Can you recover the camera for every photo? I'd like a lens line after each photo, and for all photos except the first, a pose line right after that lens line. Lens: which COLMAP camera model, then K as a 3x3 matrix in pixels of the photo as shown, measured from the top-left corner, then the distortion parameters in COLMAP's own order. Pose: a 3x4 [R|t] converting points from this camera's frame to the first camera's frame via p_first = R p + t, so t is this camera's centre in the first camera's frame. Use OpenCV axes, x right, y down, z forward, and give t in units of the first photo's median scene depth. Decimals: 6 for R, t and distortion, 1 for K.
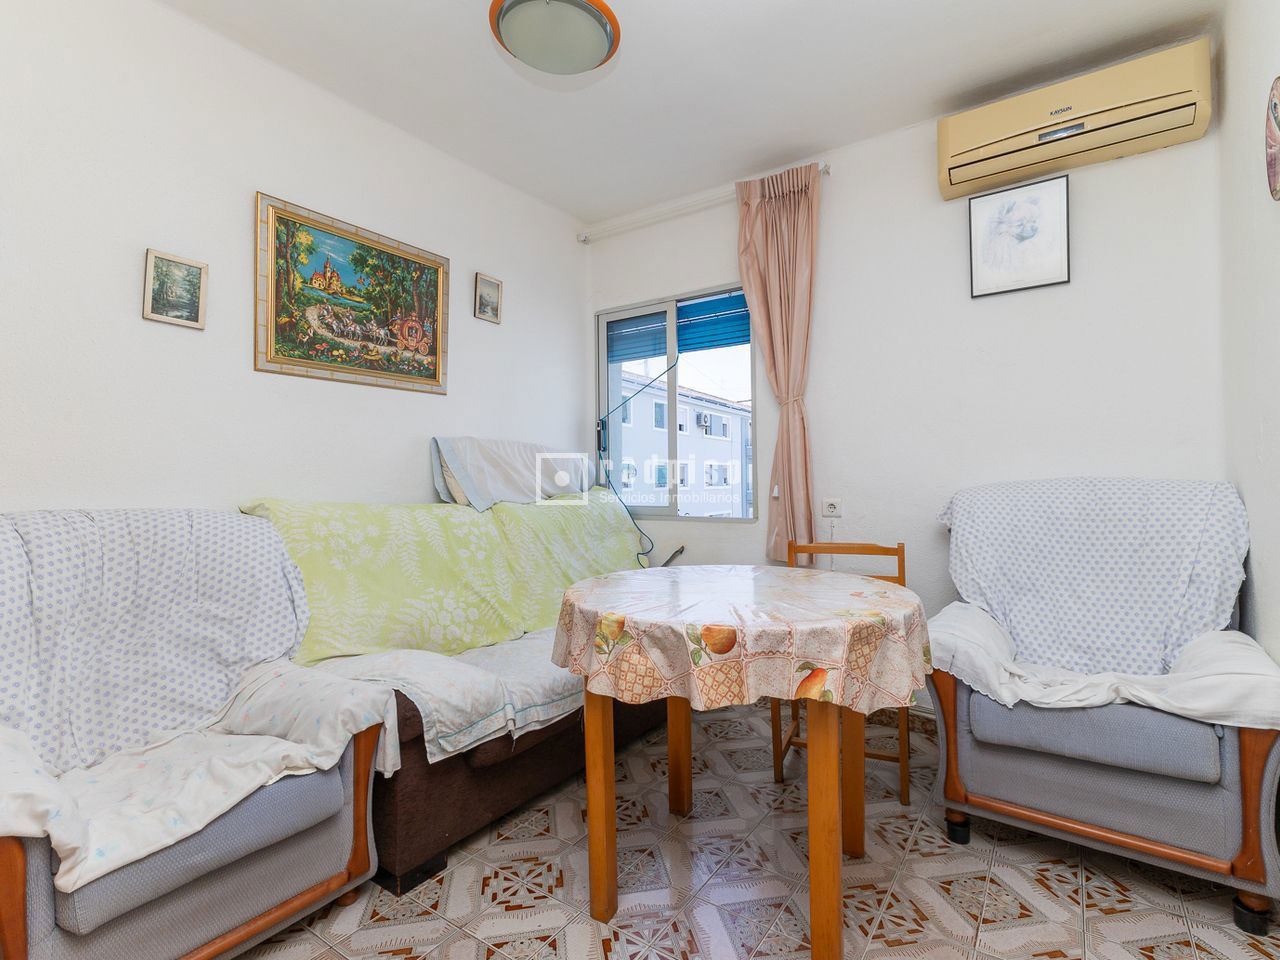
lens RADIAL K [[620.0, 0, 639.5], [0, 620.0, 474.6], [0, 0, 1]] dist [0.009933, -0.001081]
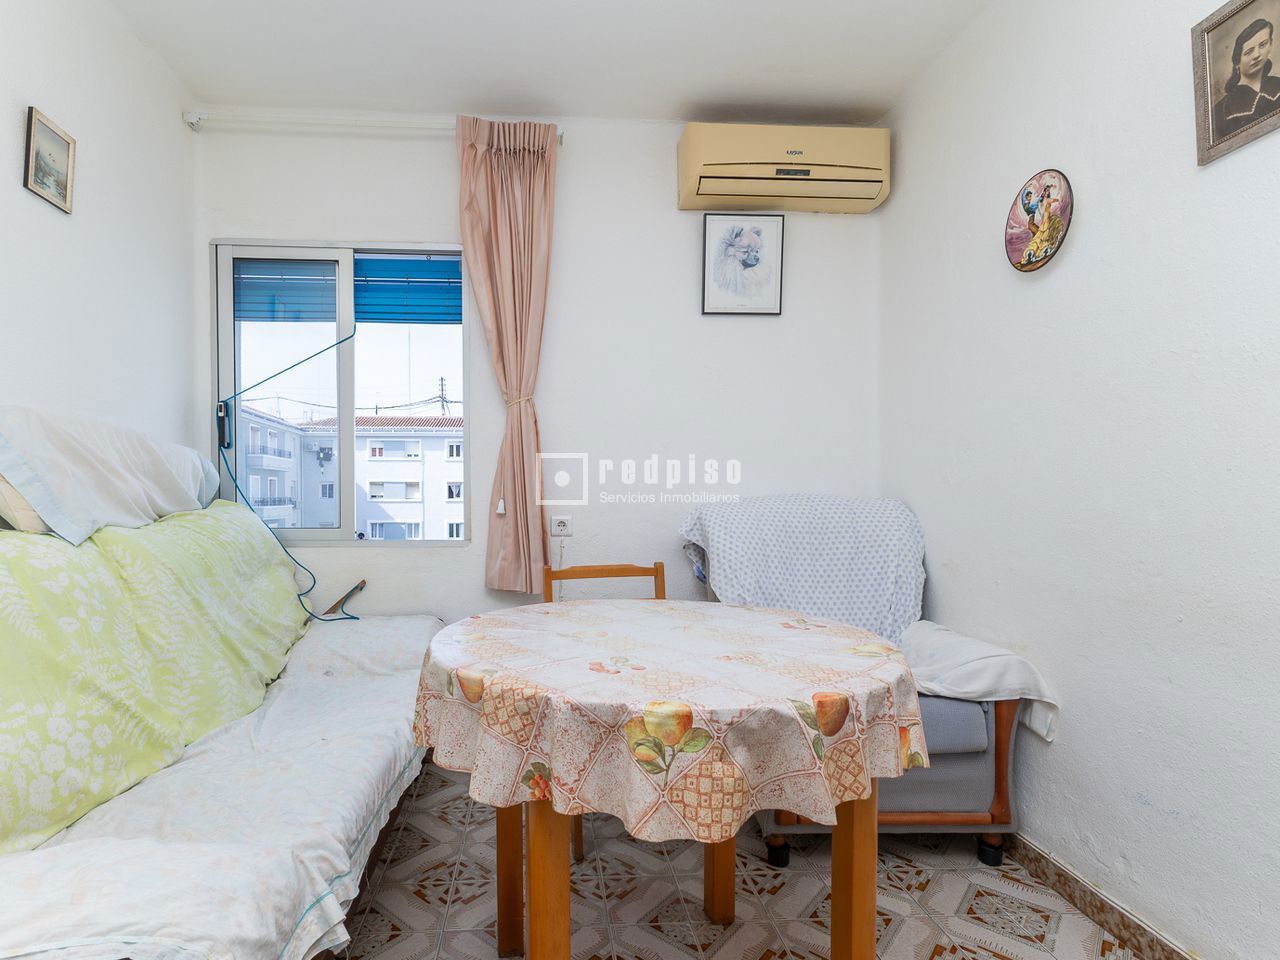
lens RADIAL K [[670.9, 0, 681.9], [0, 670.9, 500.0], [0, 0, 1]] dist [0.009045, 0.001853]
pose [[0.796796, 0.005287, 0.604225, -0.189211], [-0.015006, 0.999826, 0.011041, 0.005372], [-0.604062, -0.017865, 0.796737, 0.198527]]
